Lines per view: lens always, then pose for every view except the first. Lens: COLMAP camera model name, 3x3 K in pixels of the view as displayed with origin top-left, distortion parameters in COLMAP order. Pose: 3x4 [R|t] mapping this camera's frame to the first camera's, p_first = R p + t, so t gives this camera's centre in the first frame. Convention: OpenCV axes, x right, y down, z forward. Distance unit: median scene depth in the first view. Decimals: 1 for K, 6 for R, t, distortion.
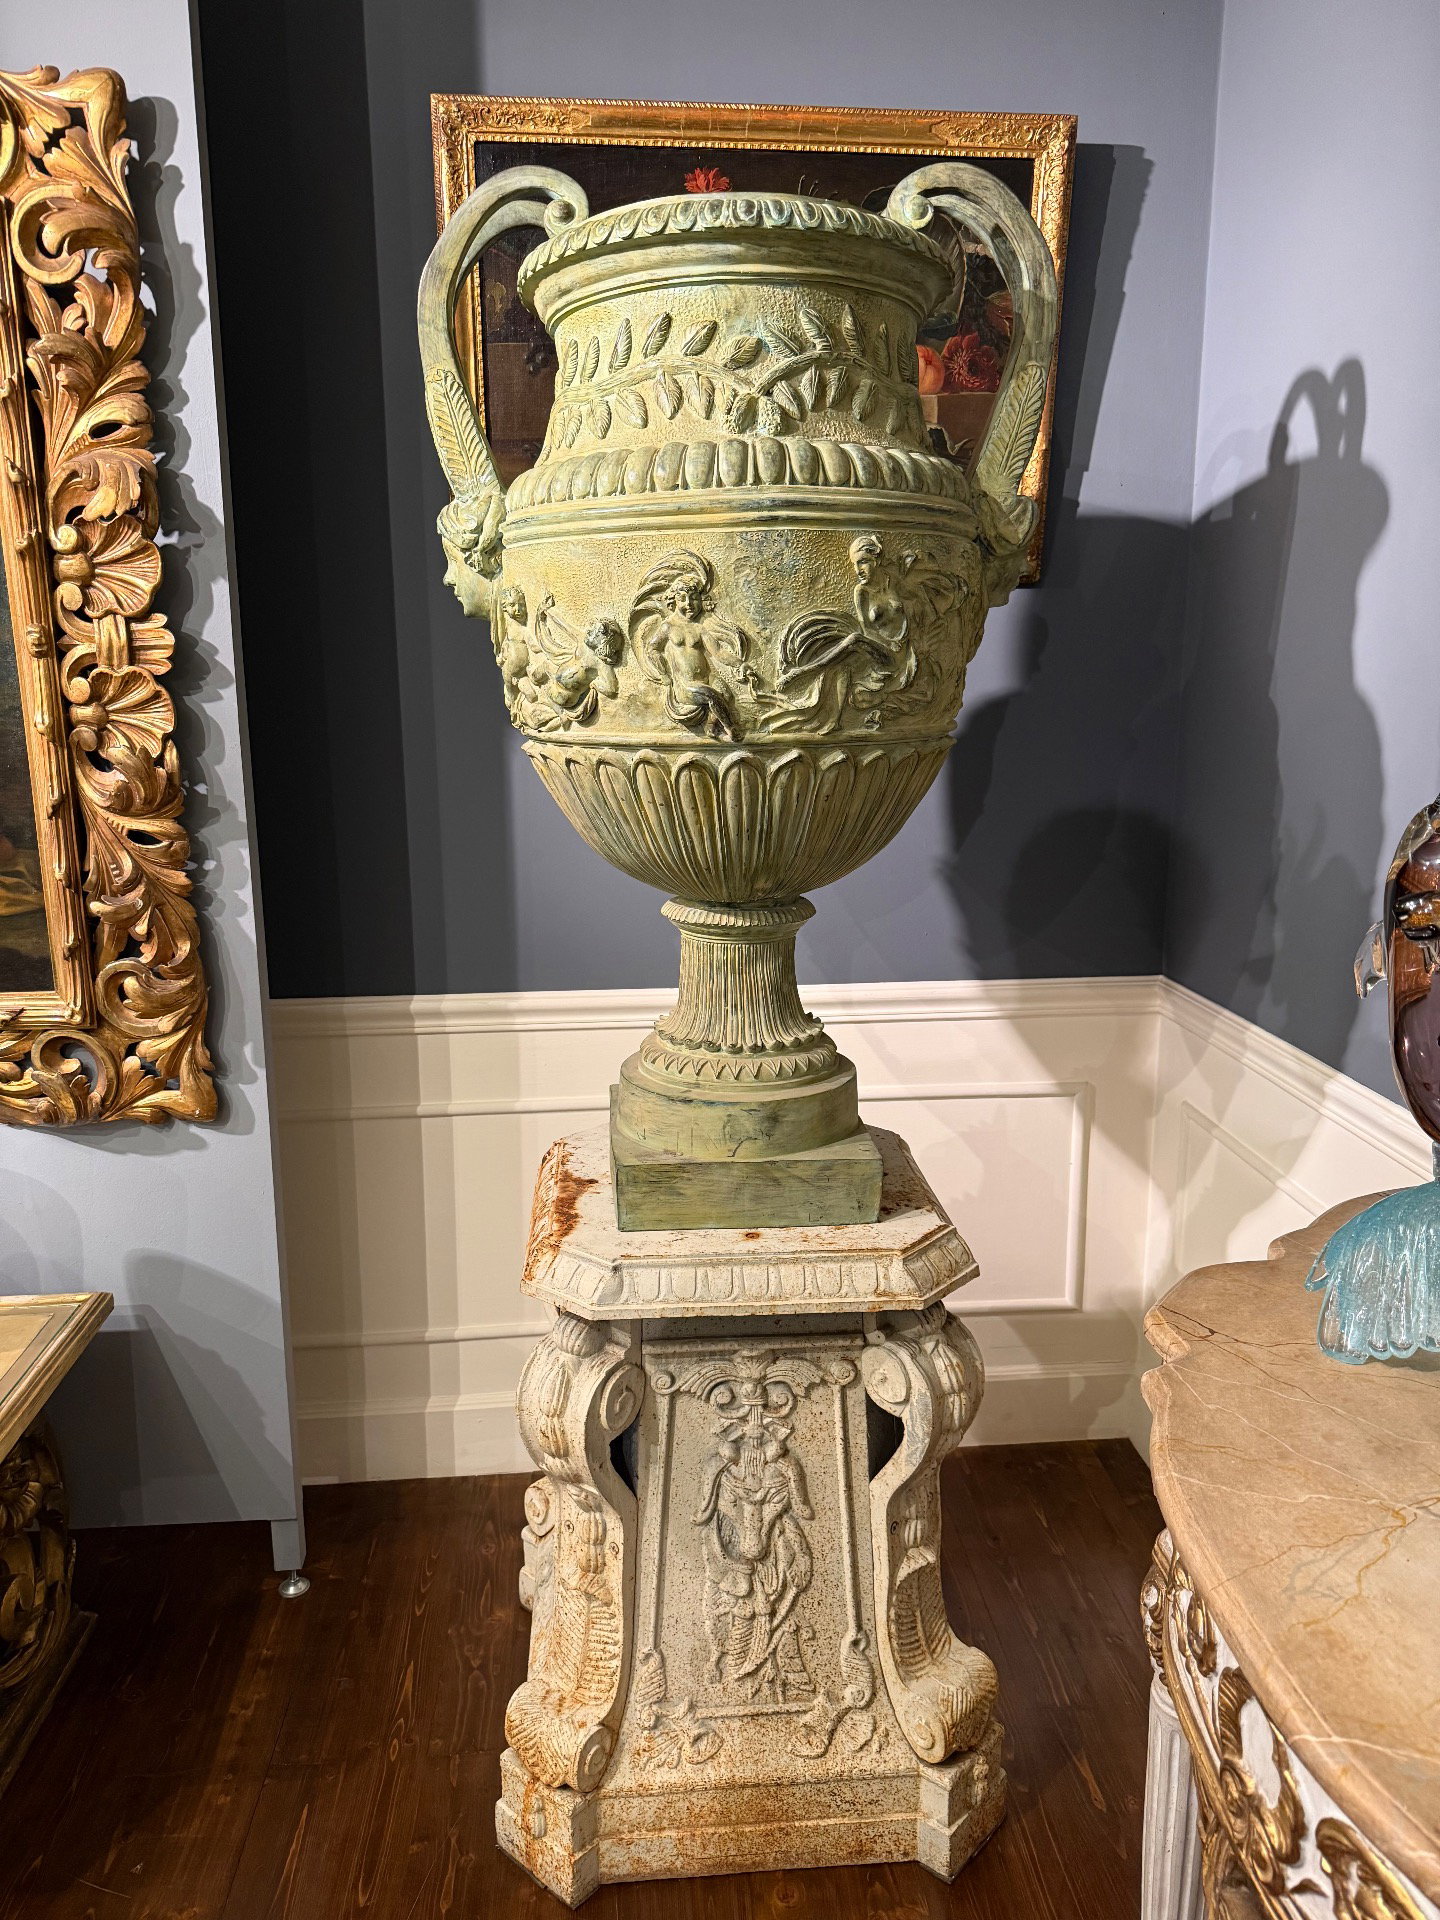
lens RADIAL K [[1381.8, 0, 702.9], [0, 1381.8, 963.0], [0, 0, 1]] dist [0.019129, -0.033182]
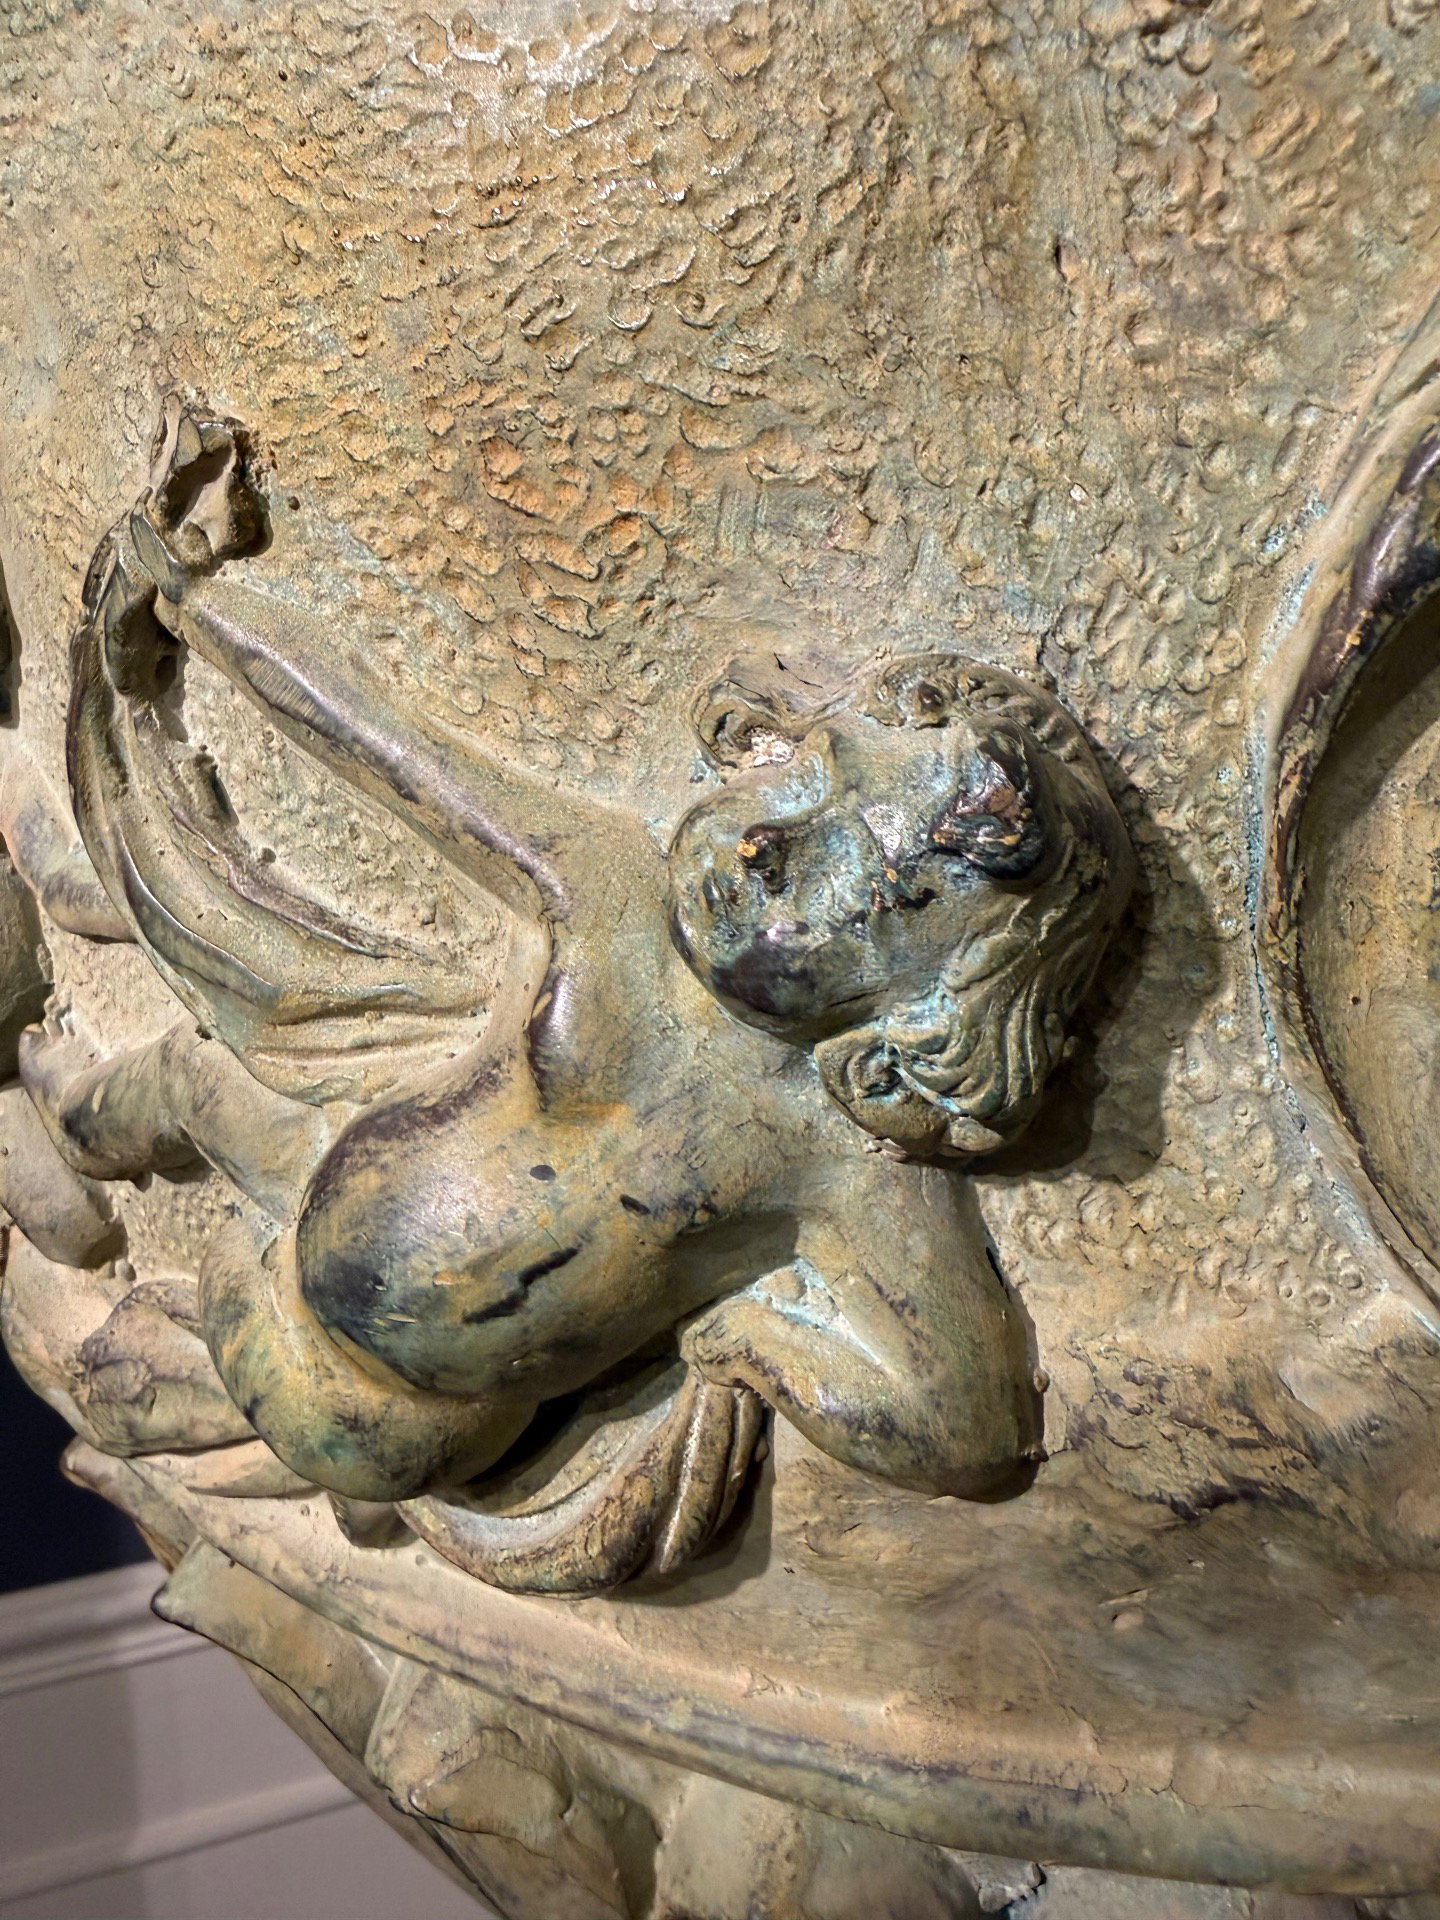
lens RADIAL K [[1372.5, 0, 720.8], [0, 1372.5, 833.3], [0, 0, 1]] dist [0.000428, -0.000846]
pose [[0.961081, -0.047154, 0.272213, -0.102869], [0.074819, 0.992929, -0.092159, -0.224494], [-0.265943, 0.108939, 0.957813, 0.892701]]
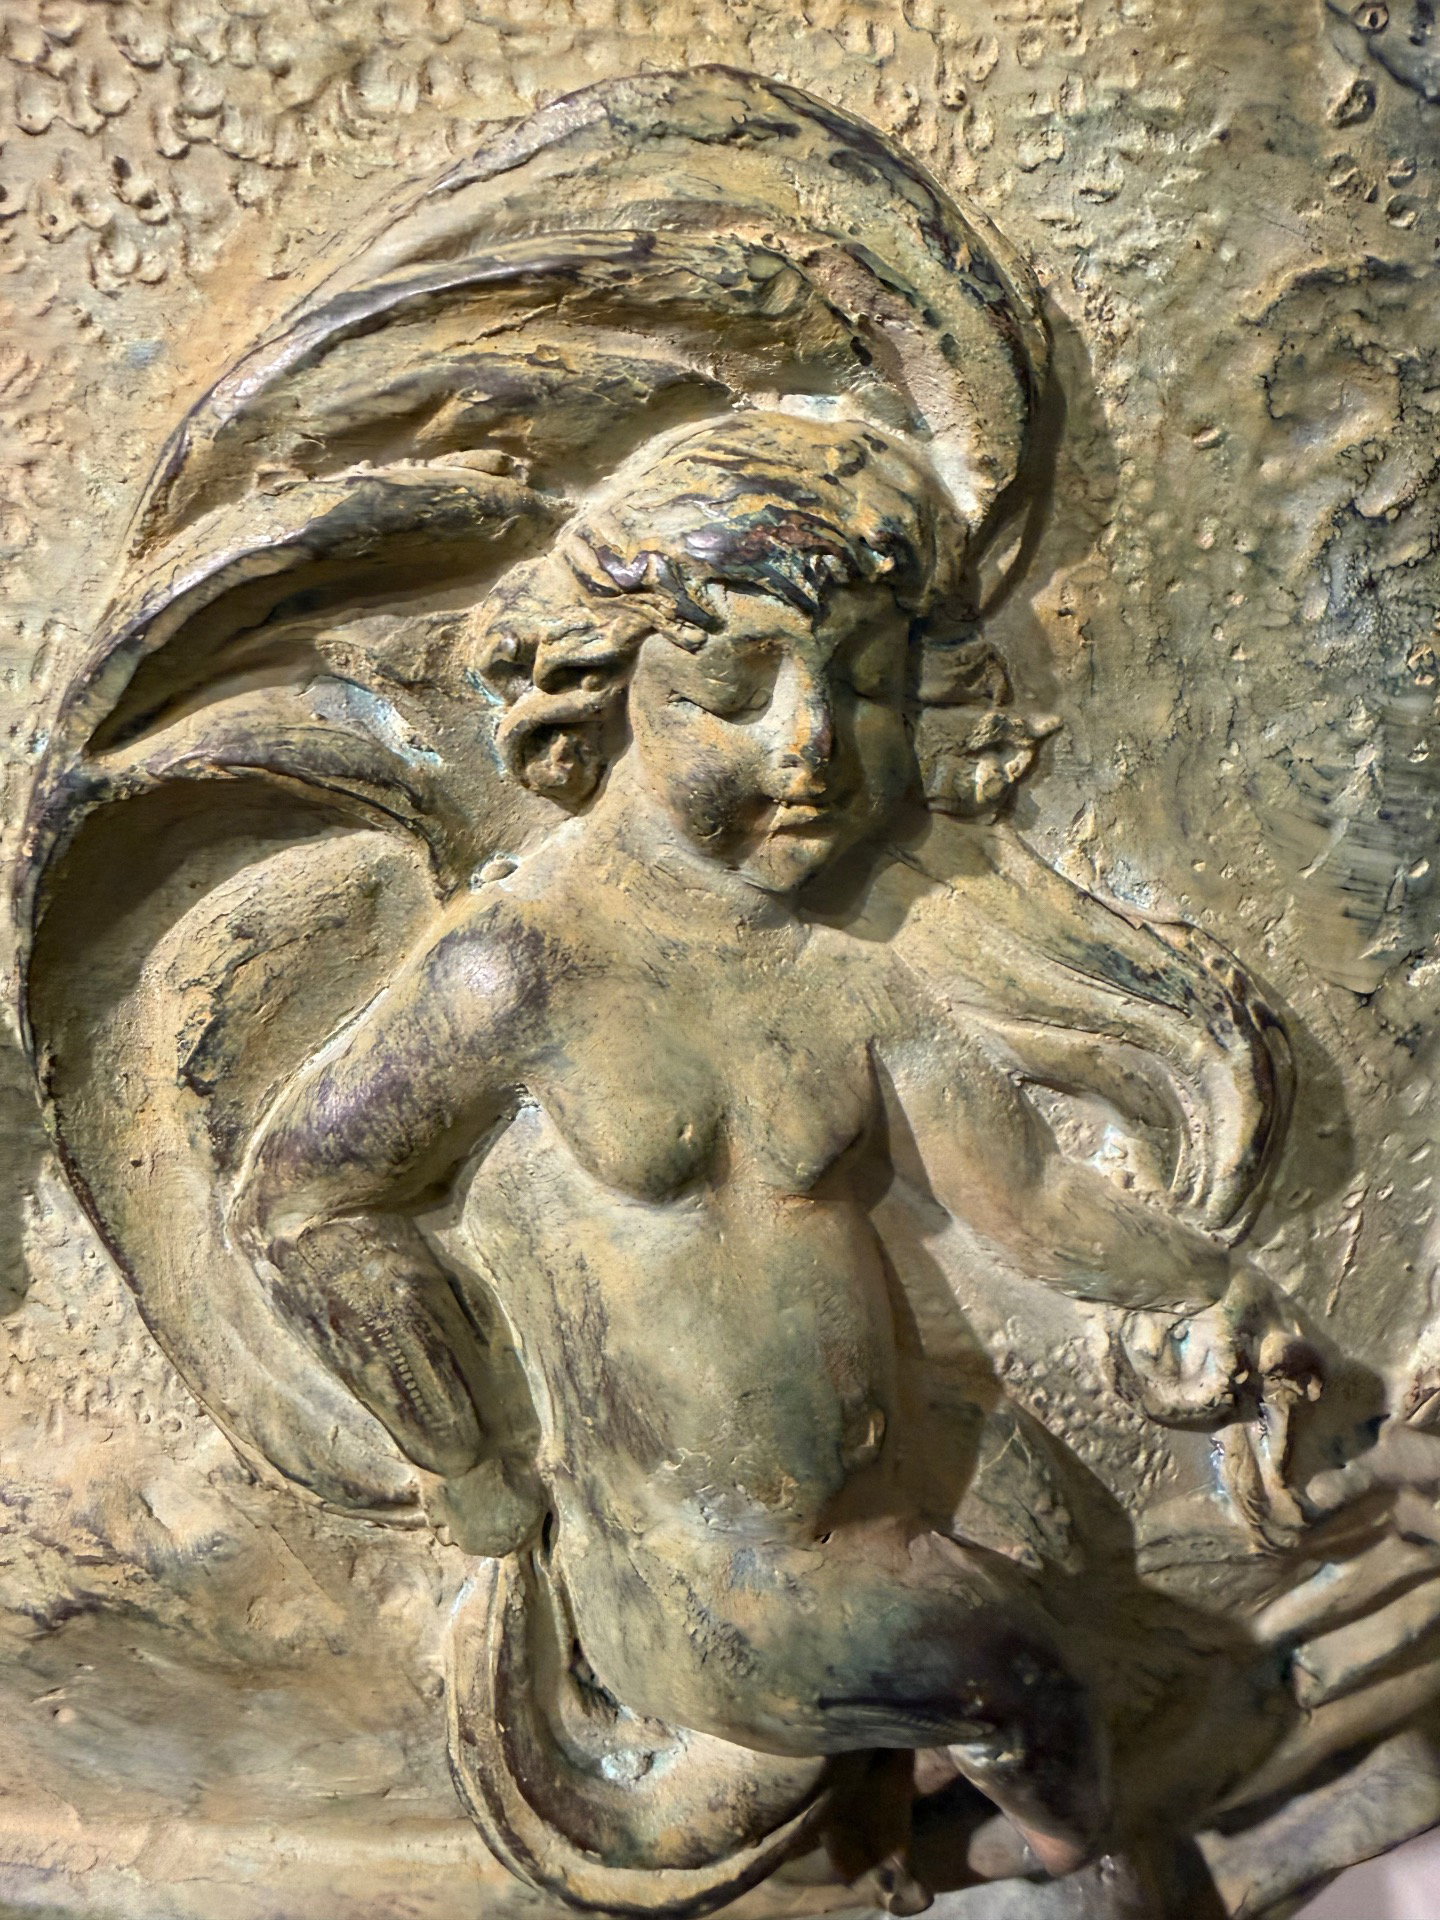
lens RADIAL K [[1367.7, 0, 726.4], [0, 1367.7, 825.0], [0, 0, 1]] dist [0.003173, -0.004650]
pose [[0.930632, -0.019305, 0.365447, -0.042214], [0.051322, 0.995624, -0.078099, -0.232104], [-0.362340, 0.091437, 0.927550, 0.864481]]
